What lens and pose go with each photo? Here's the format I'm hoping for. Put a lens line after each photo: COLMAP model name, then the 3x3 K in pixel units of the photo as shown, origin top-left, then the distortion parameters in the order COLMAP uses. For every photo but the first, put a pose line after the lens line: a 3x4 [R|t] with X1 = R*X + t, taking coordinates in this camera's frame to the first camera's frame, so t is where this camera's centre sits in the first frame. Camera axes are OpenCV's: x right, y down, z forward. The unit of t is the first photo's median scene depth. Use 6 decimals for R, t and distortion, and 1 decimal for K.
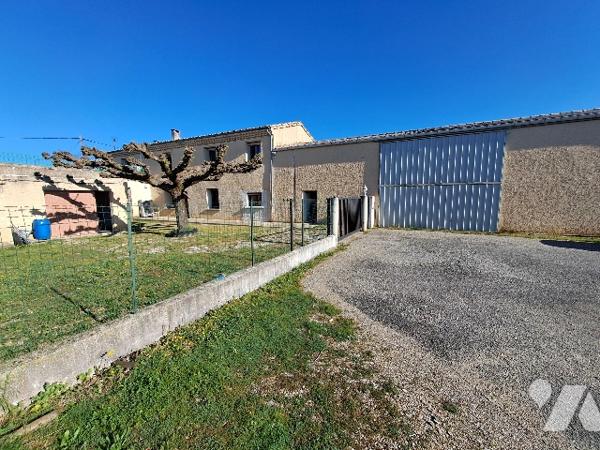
lens RADIAL K [[217.8, 0, 302.5], [0, 217.8, 227.1], [0, 0, 1]] dist [-0.000145, -0.000063]
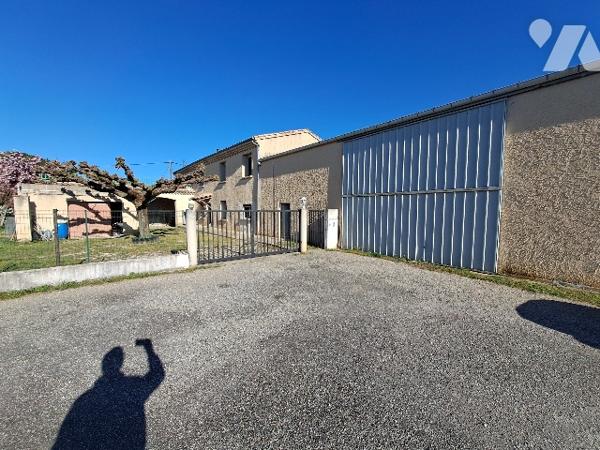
lens RADIAL K [[217.8, 0, 302.5], [0, 217.8, 227.1], [0, 0, 1]] dist [-0.000145, -0.000063]
pose [[0.931113, 0.042676, -0.362225, 0.557001], [-0.062458, 0.997118, -0.043074, -0.037501], [0.359342, 0.062730, 0.931095, 0.240558]]
